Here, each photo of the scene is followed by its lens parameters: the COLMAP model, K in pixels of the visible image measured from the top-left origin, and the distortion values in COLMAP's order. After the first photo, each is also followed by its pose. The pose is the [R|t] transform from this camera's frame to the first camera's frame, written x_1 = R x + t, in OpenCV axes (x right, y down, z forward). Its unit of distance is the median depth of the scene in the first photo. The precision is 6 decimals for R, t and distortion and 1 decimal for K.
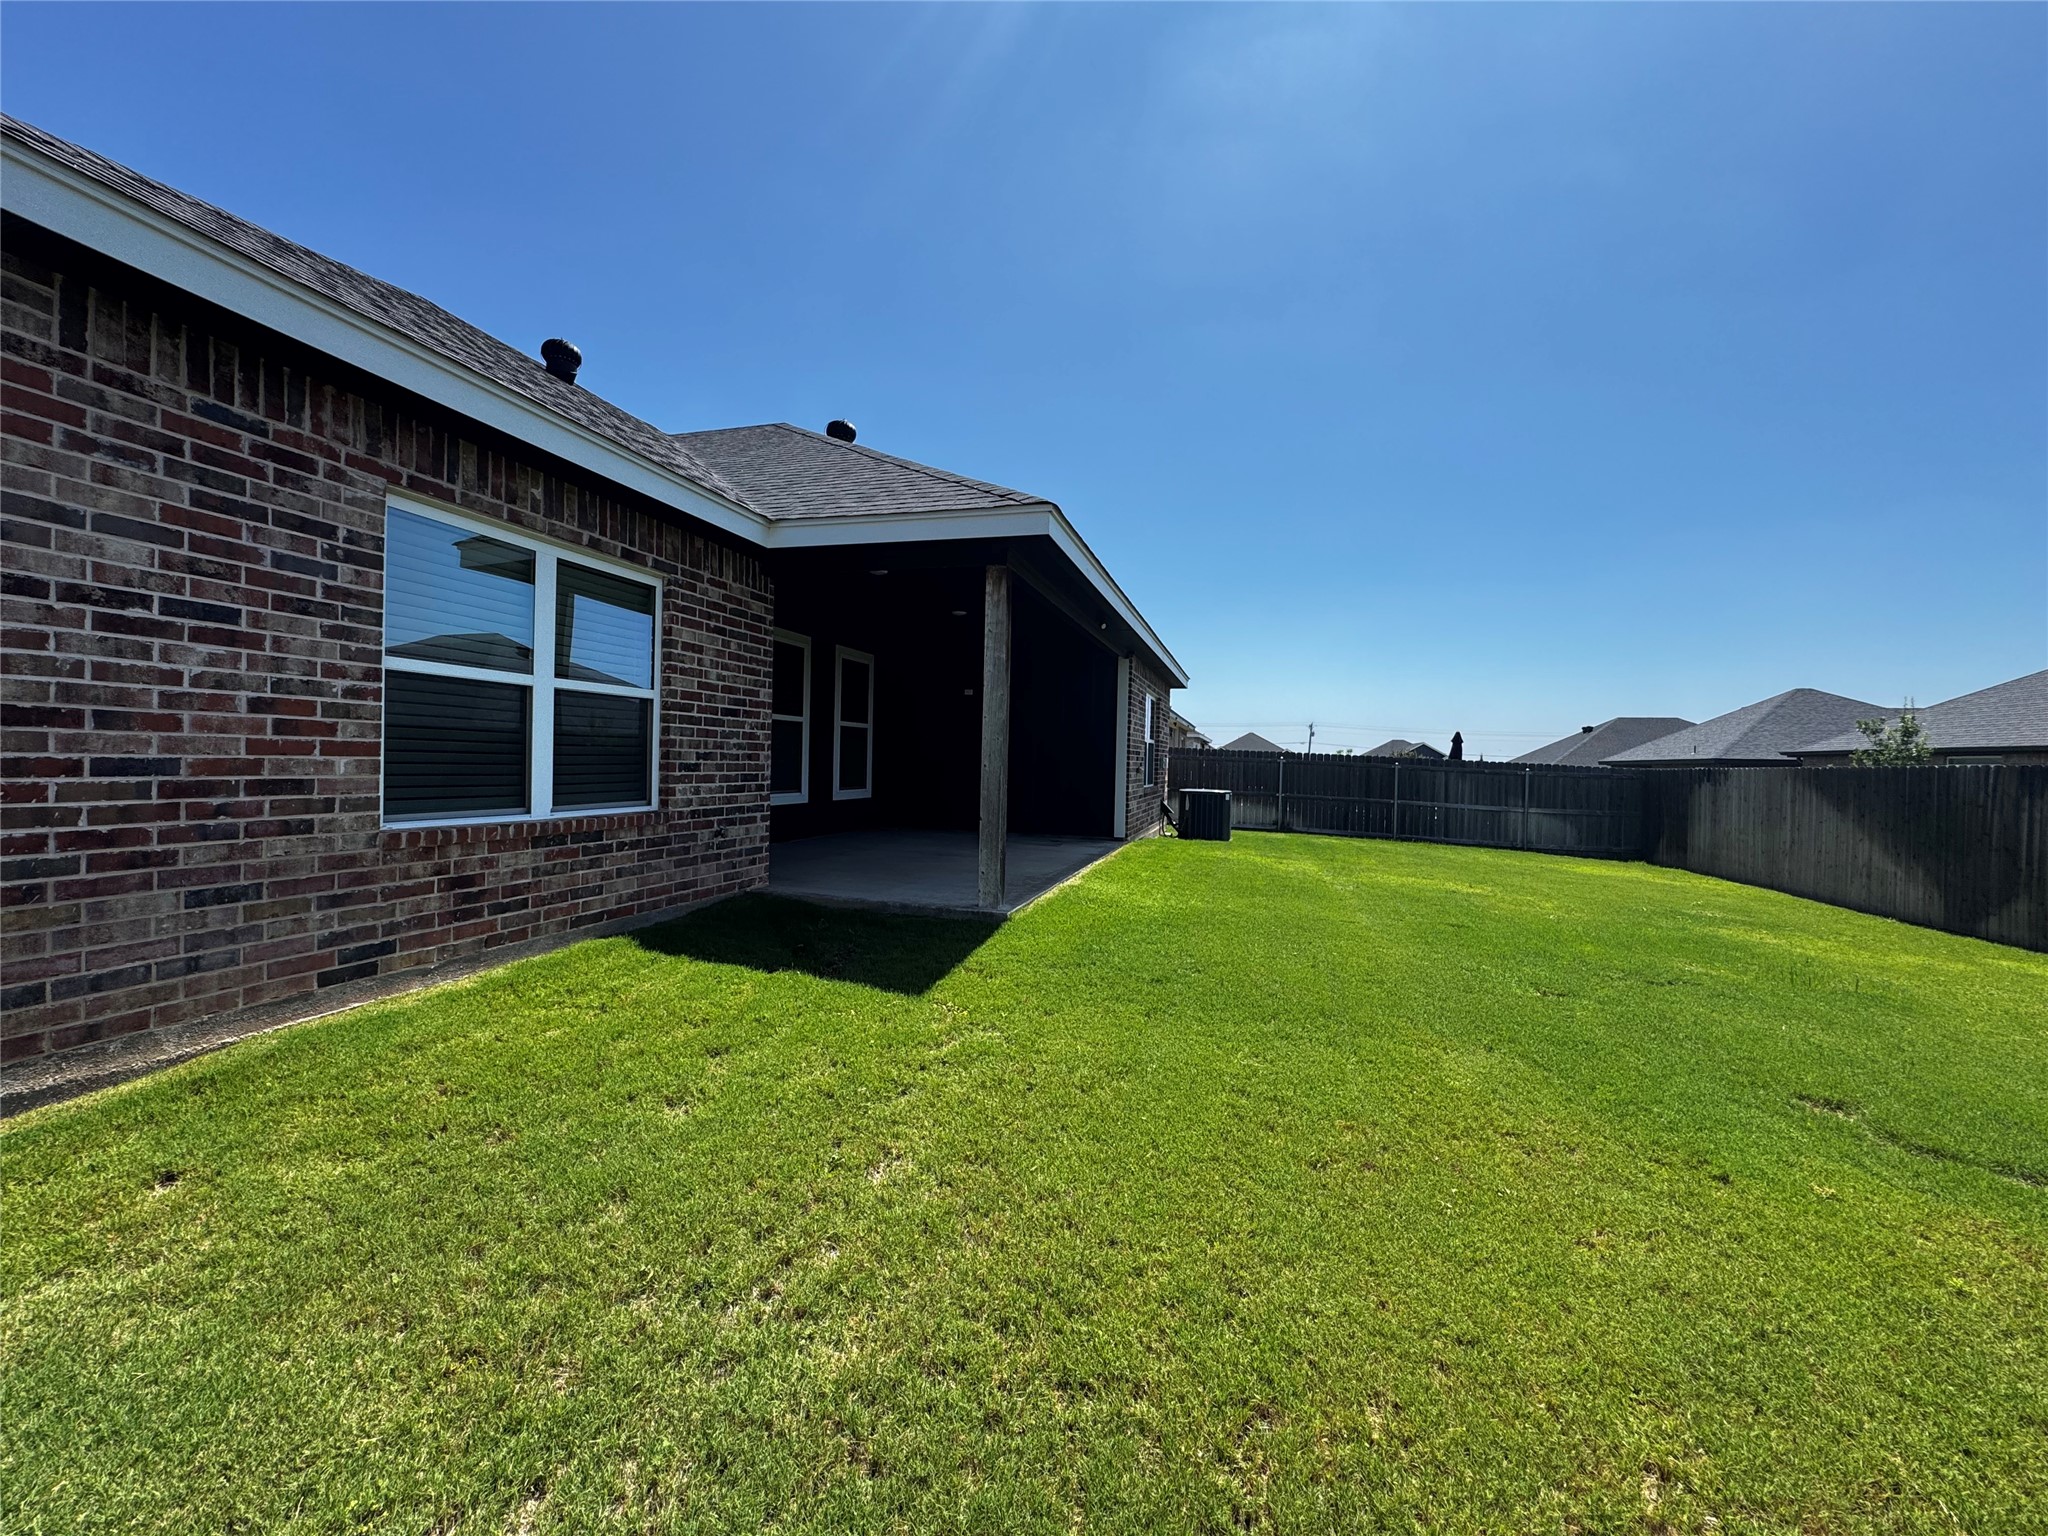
lens RADIAL K [[816.7, 0, 1026.5], [0, 816.7, 769.9], [0, 0, 1]] dist [-0.003004, 0.000691]
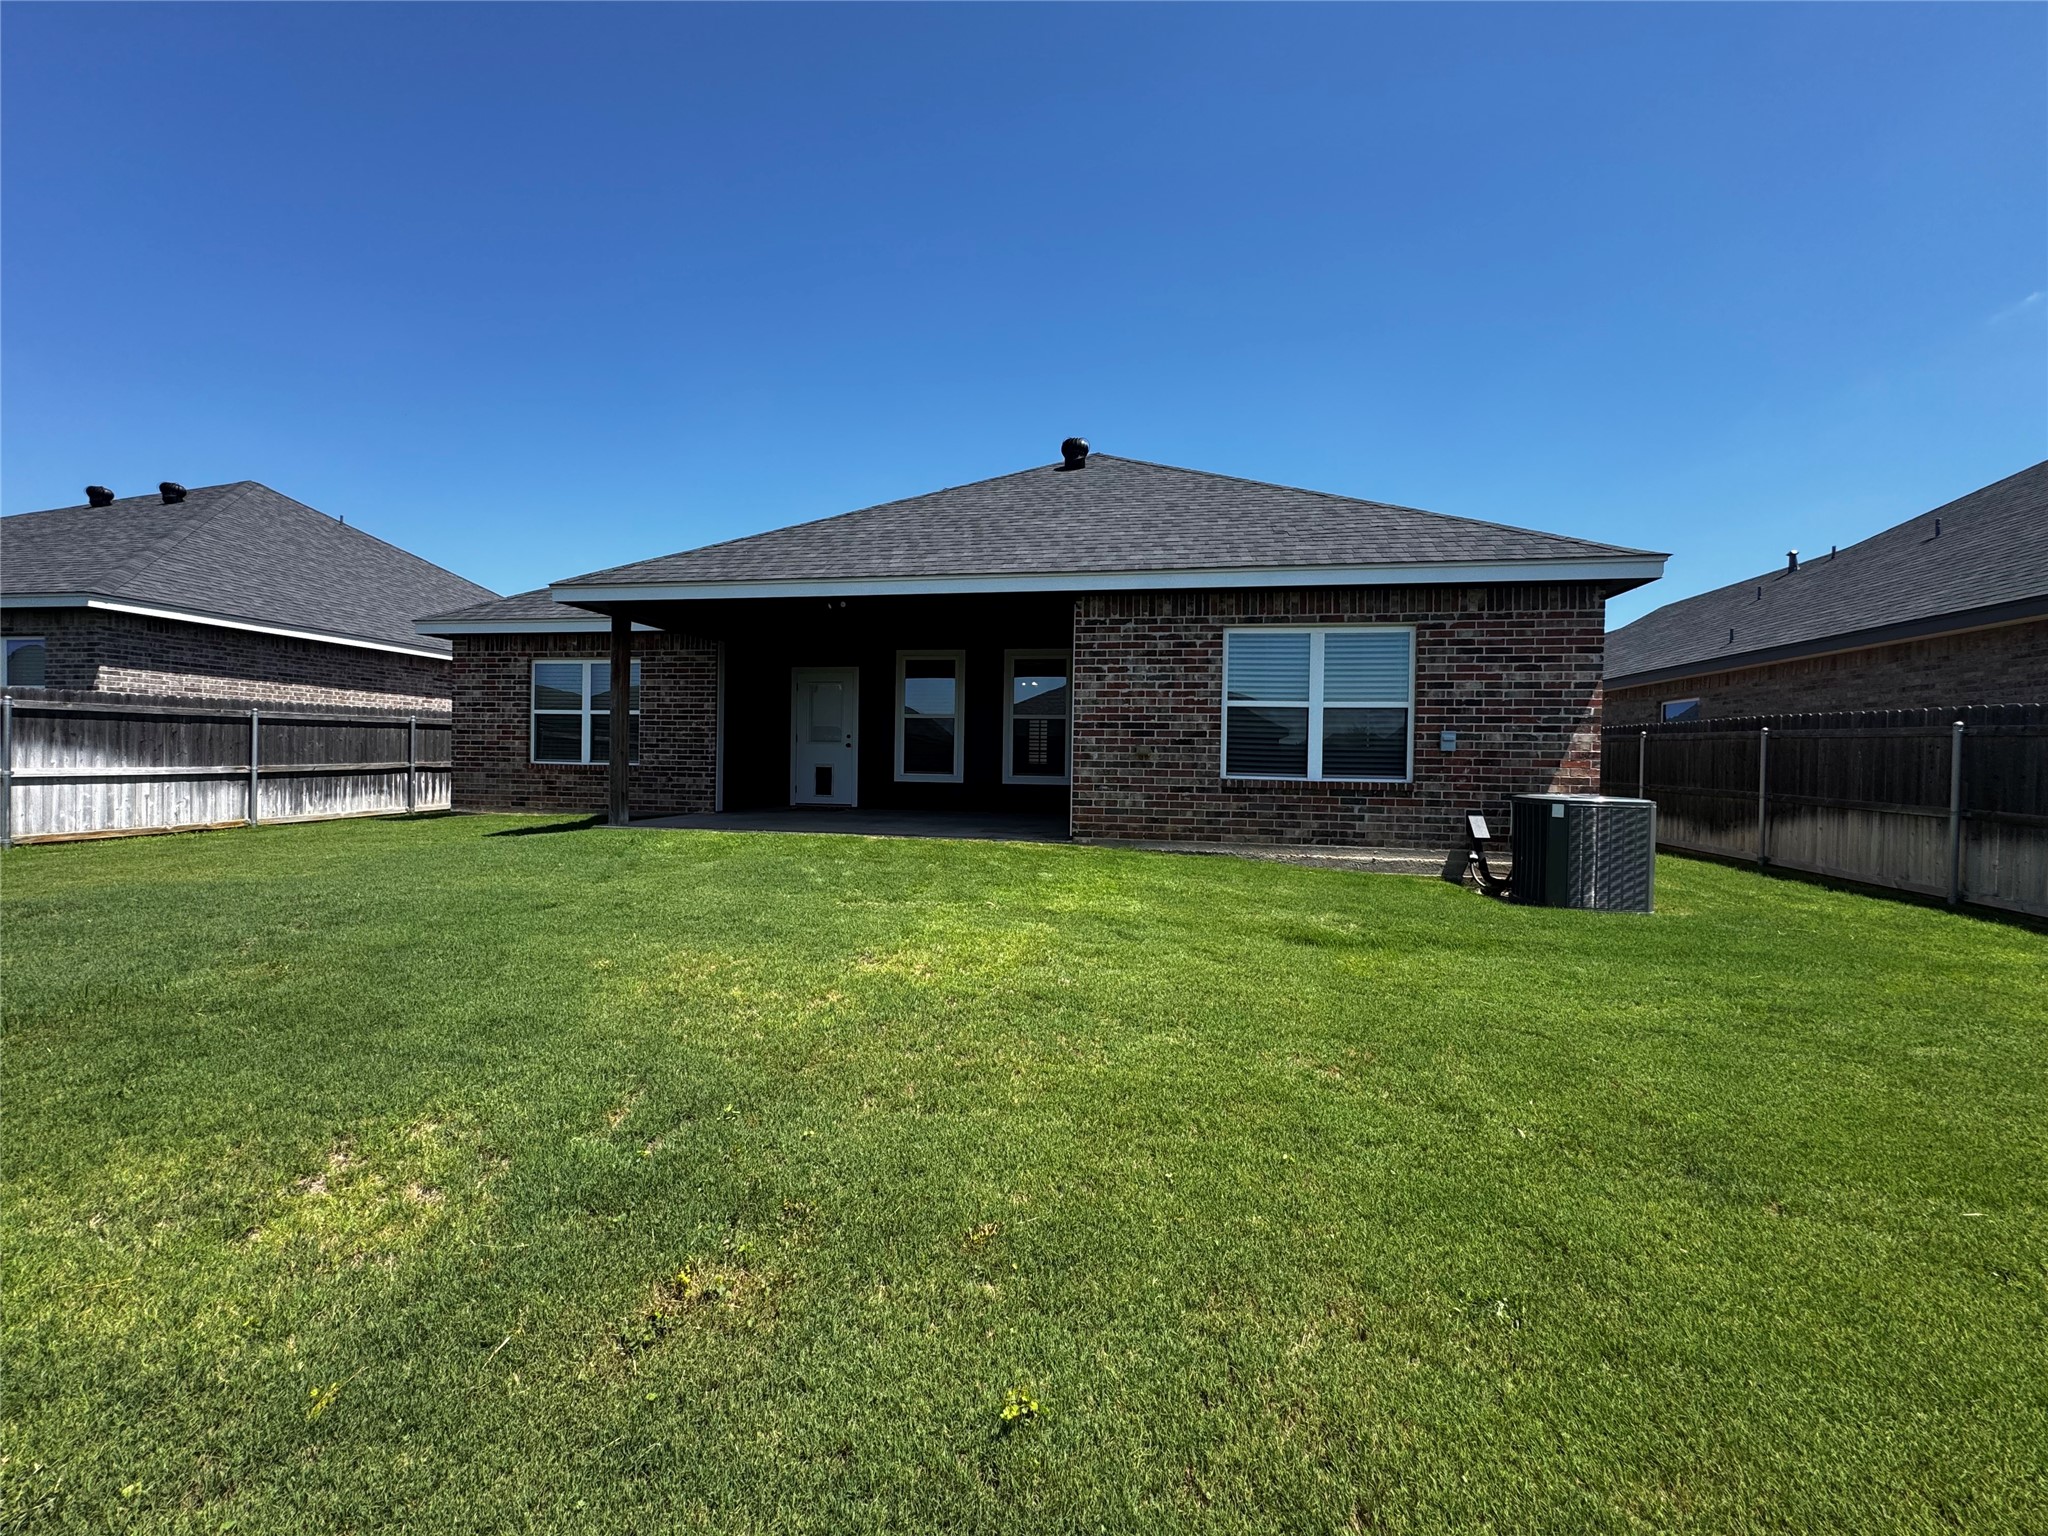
lens RADIAL K [[816.7, 0, 1026.5], [0, 816.7, 769.9], [0, 0, 1]] dist [-0.003004, 0.000691]
pose [[0.095049, -0.003856, -0.995465, 1.599693], [-0.023484, 0.999706, -0.006115, 0.044759], [0.995196, 0.023959, 0.094931, 1.603622]]
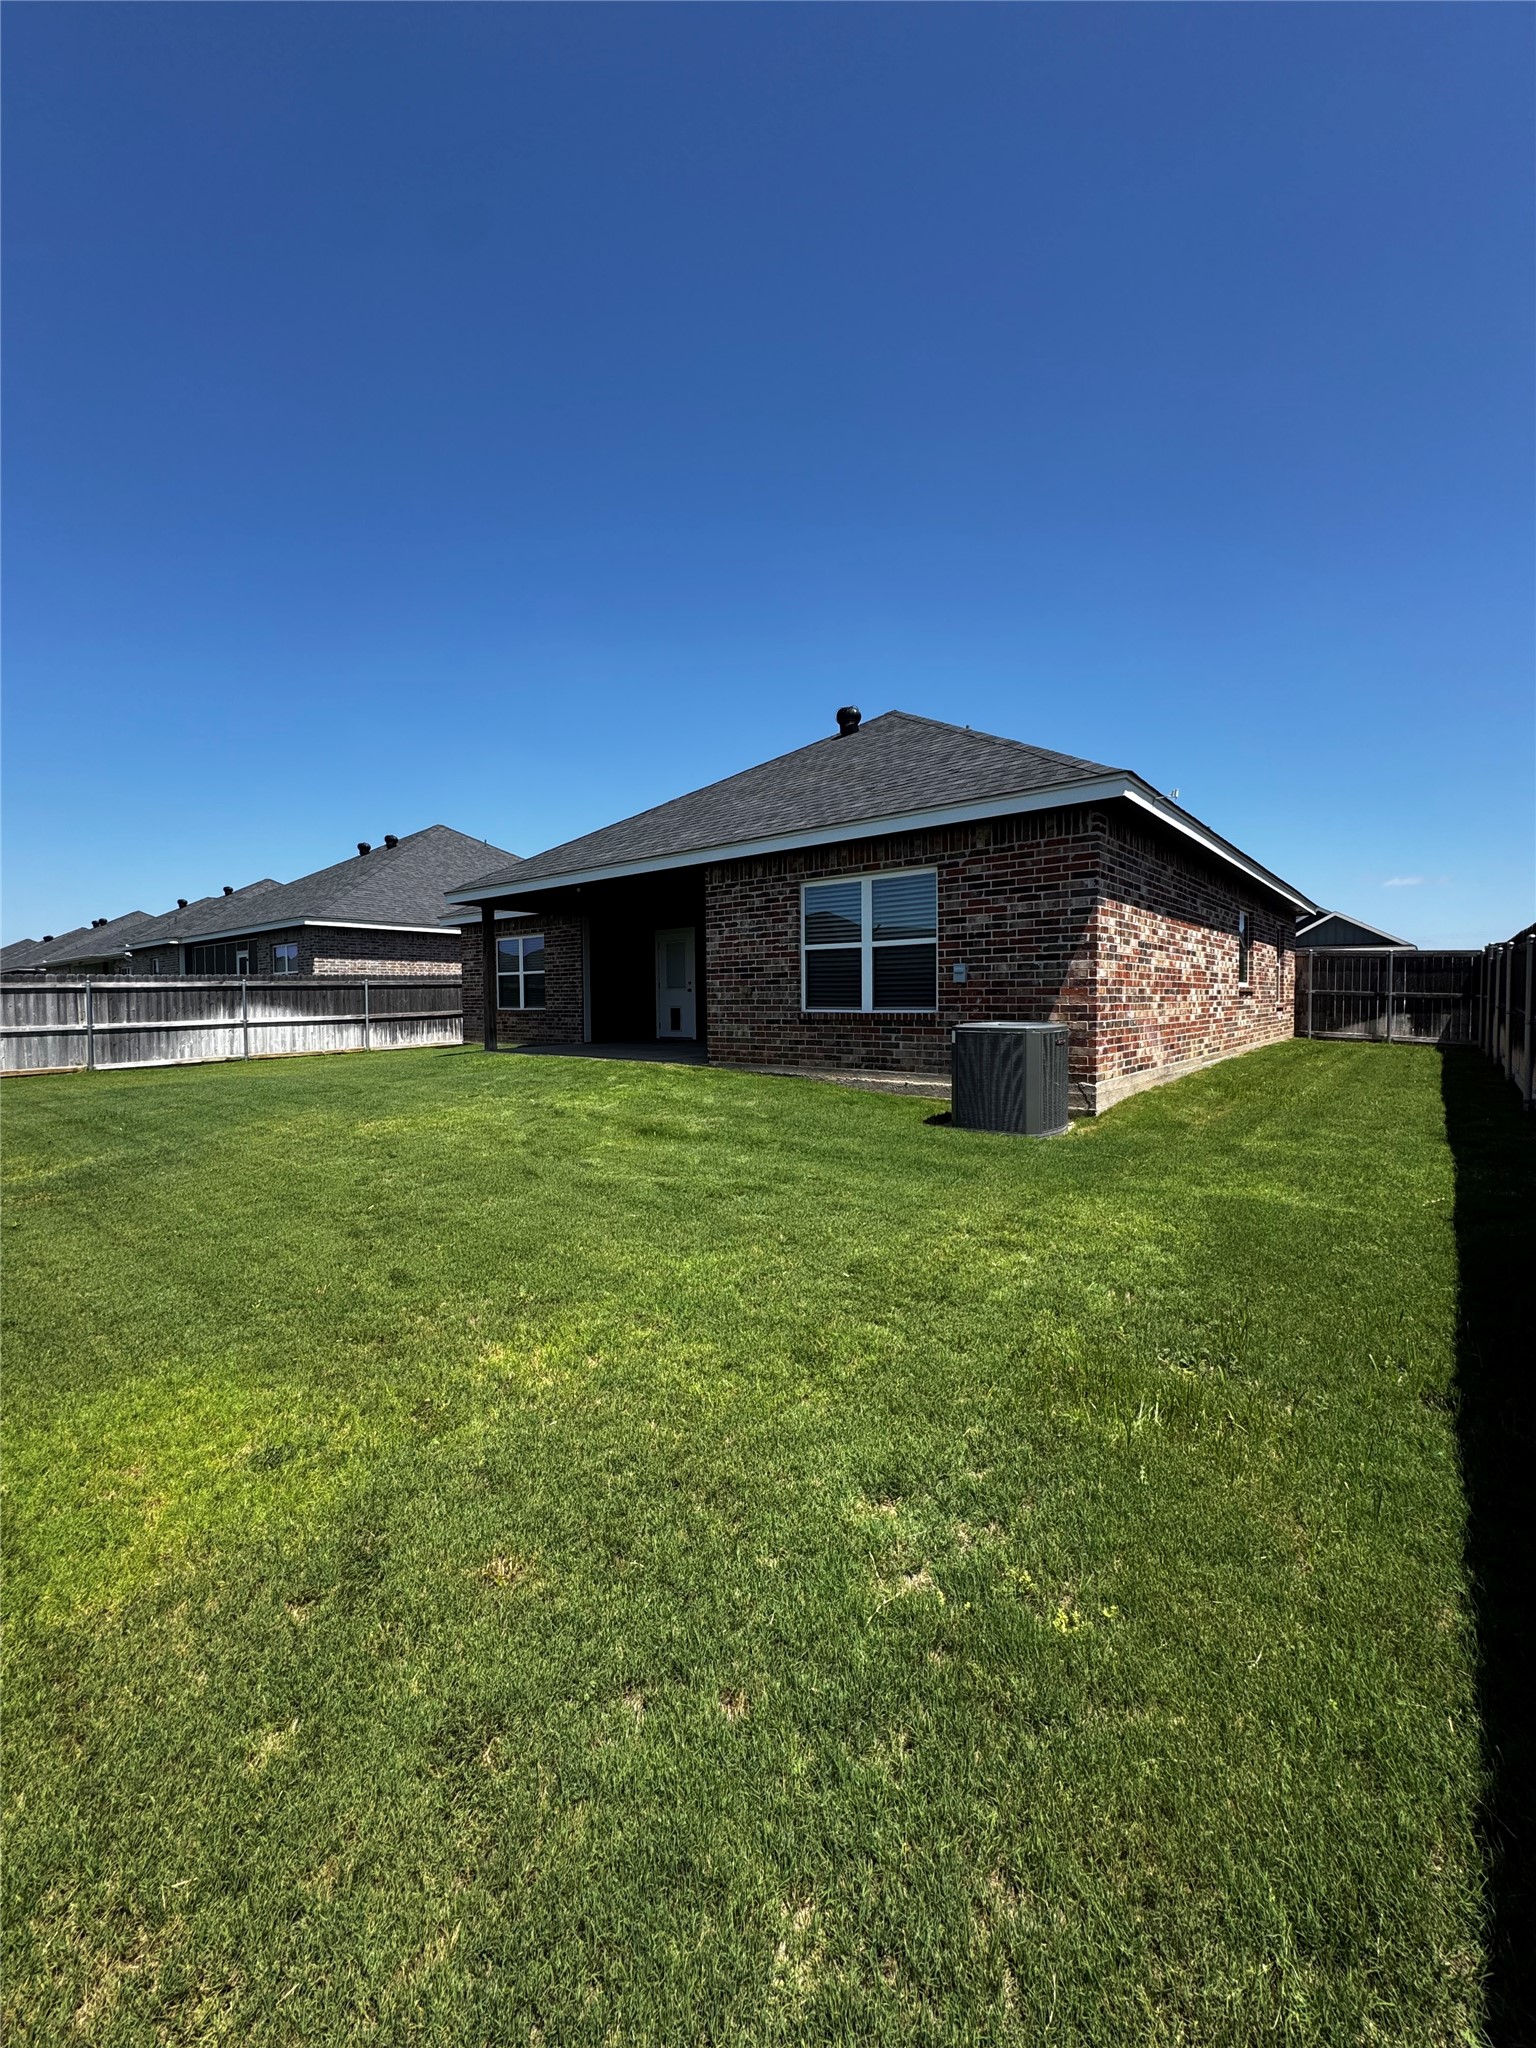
lens RADIAL K [[816.7, 0, 768.0], [0, 816.7, 1024.0], [0, 0, 1]] dist [-0.003004, 0.000691]
pose [[-0.407093, 0.017228, -0.913224, 1.759503], [-0.002893, 0.999793, 0.020151, 0.034608], [0.913382, 0.010845, -0.406958, 2.638340]]
